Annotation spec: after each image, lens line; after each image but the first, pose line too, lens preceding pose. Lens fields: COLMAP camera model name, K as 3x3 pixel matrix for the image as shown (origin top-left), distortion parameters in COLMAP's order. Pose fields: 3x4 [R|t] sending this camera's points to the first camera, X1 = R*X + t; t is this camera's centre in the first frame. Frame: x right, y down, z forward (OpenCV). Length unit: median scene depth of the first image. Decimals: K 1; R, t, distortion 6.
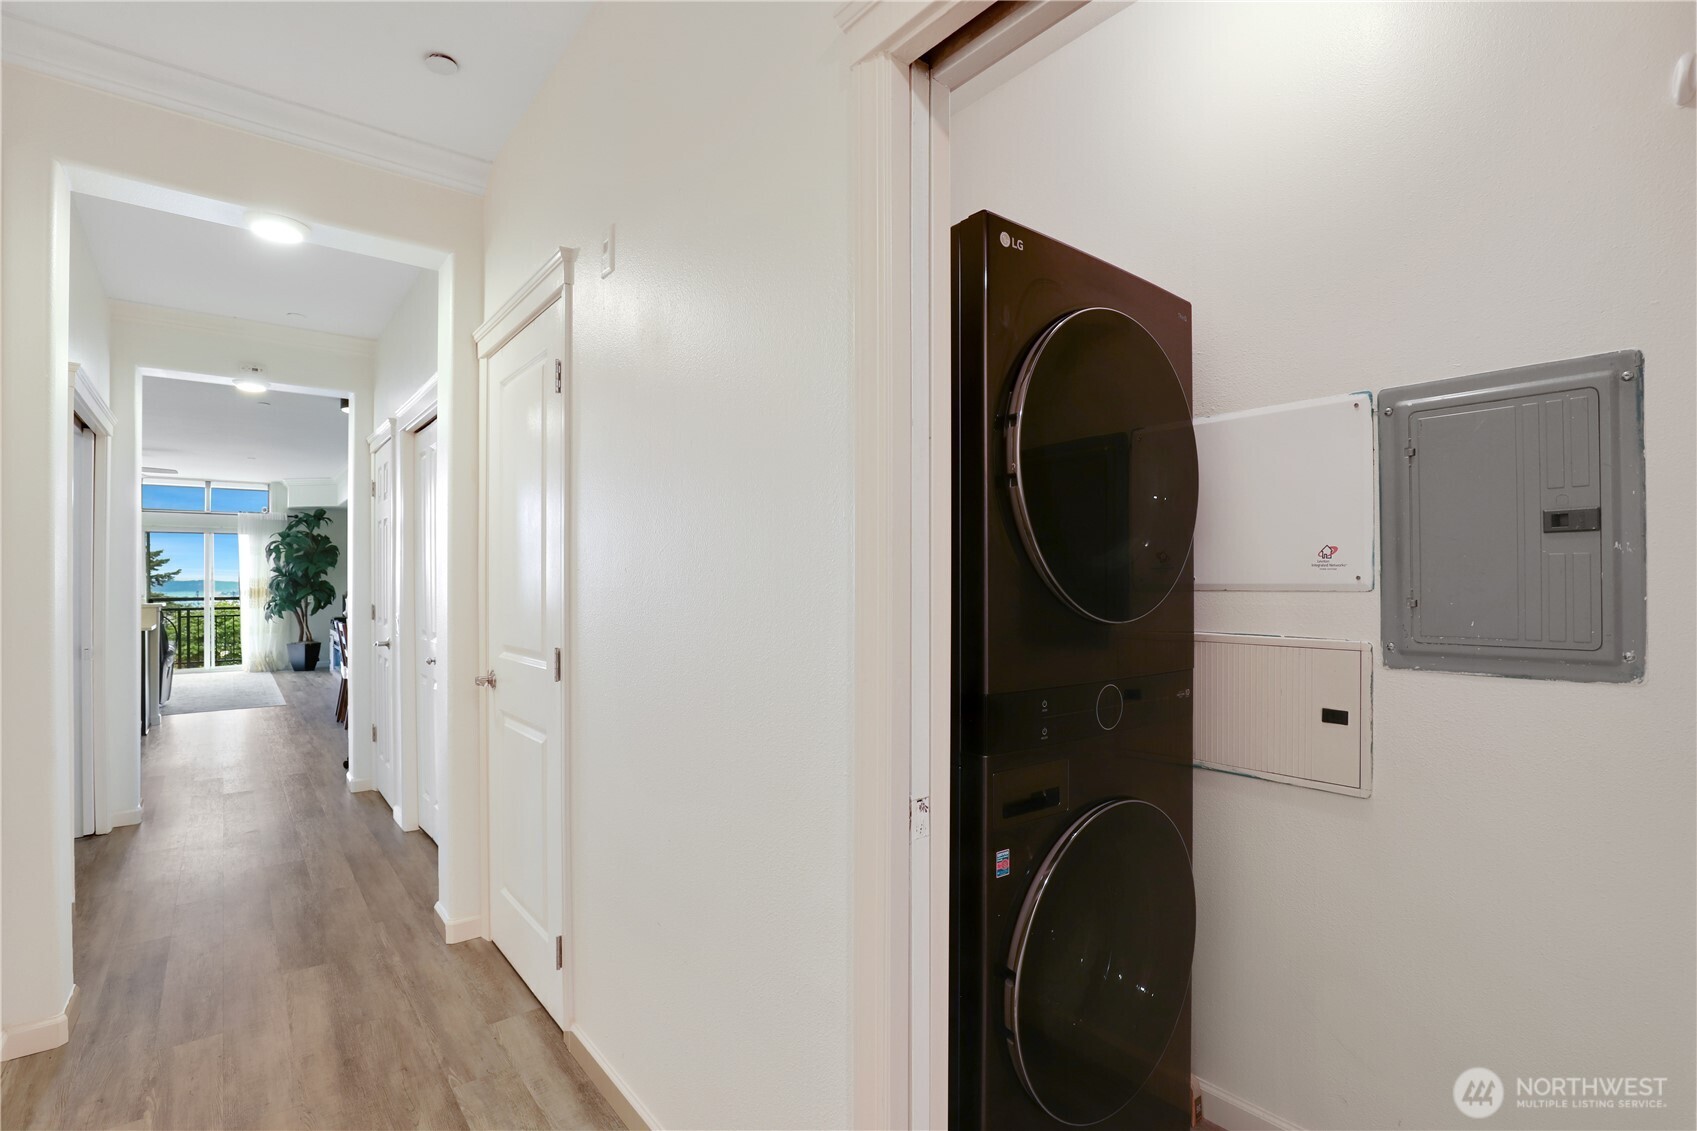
lens RADIAL K [[800.7, 0, 852.2], [0, 800.7, 572.8], [0, 0, 1]] dist [-0.017112, -0.001239]
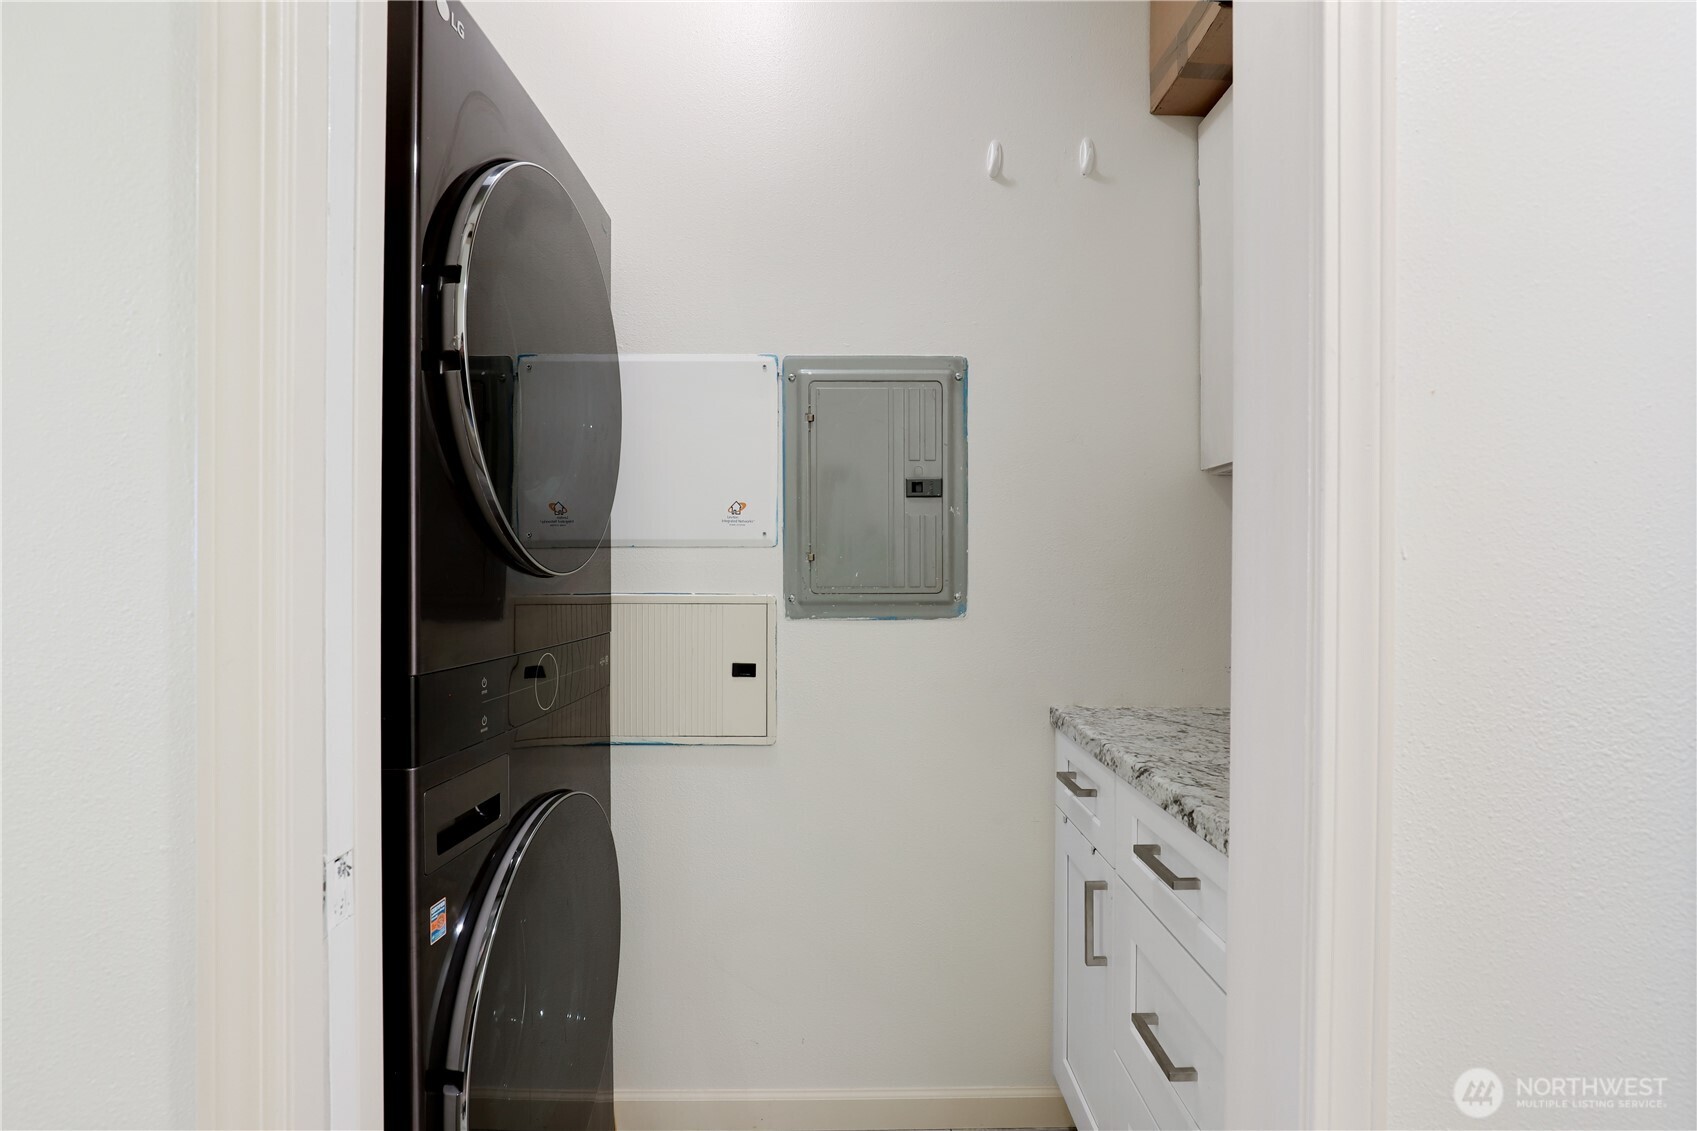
lens RADIAL K [[800.7, 0, 847.9], [0, 800.7, 572.7], [0, 0, 1]] dist [-0.017112, -0.001239]
pose [[0.624180, 0.003351, 0.781273, -0.118068], [-0.010883, 0.999931, 0.004406, 0.055292], [-0.781205, -0.011252, 0.624173, 0.286695]]
